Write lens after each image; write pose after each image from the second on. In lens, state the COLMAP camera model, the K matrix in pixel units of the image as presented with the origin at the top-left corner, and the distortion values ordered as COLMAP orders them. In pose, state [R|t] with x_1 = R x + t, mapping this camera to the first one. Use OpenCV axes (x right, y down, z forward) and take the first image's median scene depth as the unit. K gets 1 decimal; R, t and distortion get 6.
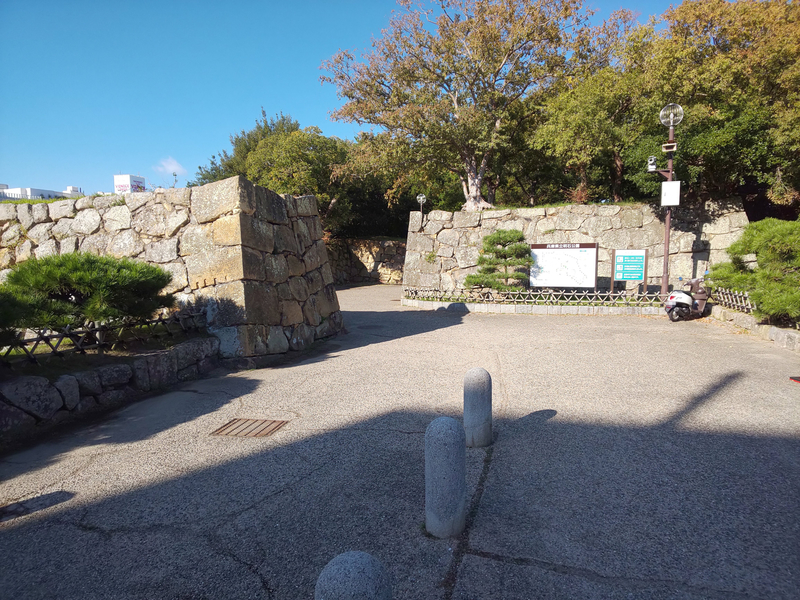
lens RADIAL K [[464.2, 0, 398.0], [0, 464.2, 304.4], [0, 0, 1]] dist [0.021747, 0.000582]
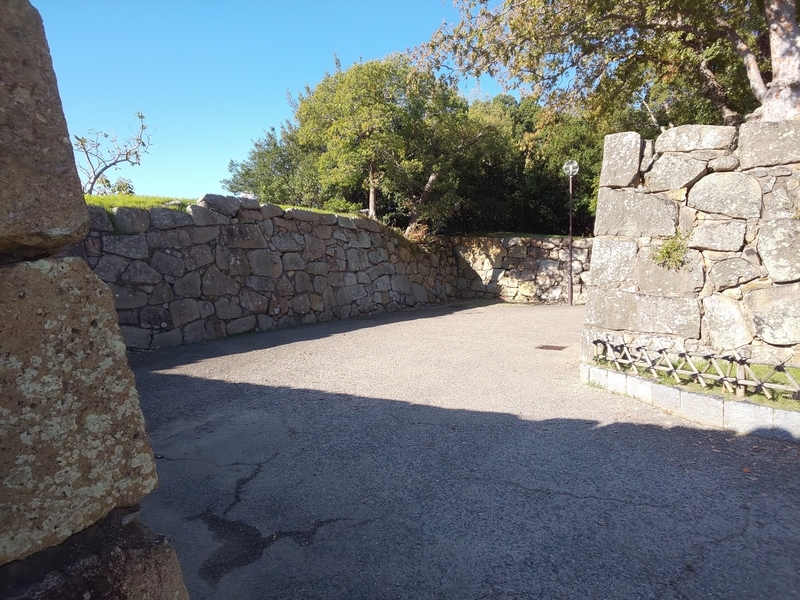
lens RADIAL K [[464.2, 0, 394.4], [0, 464.2, 298.2], [0, 0, 1]] dist [0.021747, 0.000582]
pose [[0.970130, 0.007405, -0.242474, -0.029279], [-0.015072, 0.999443, -0.029779, -0.030886], [0.242119, 0.032544, 0.969701, 0.358020]]
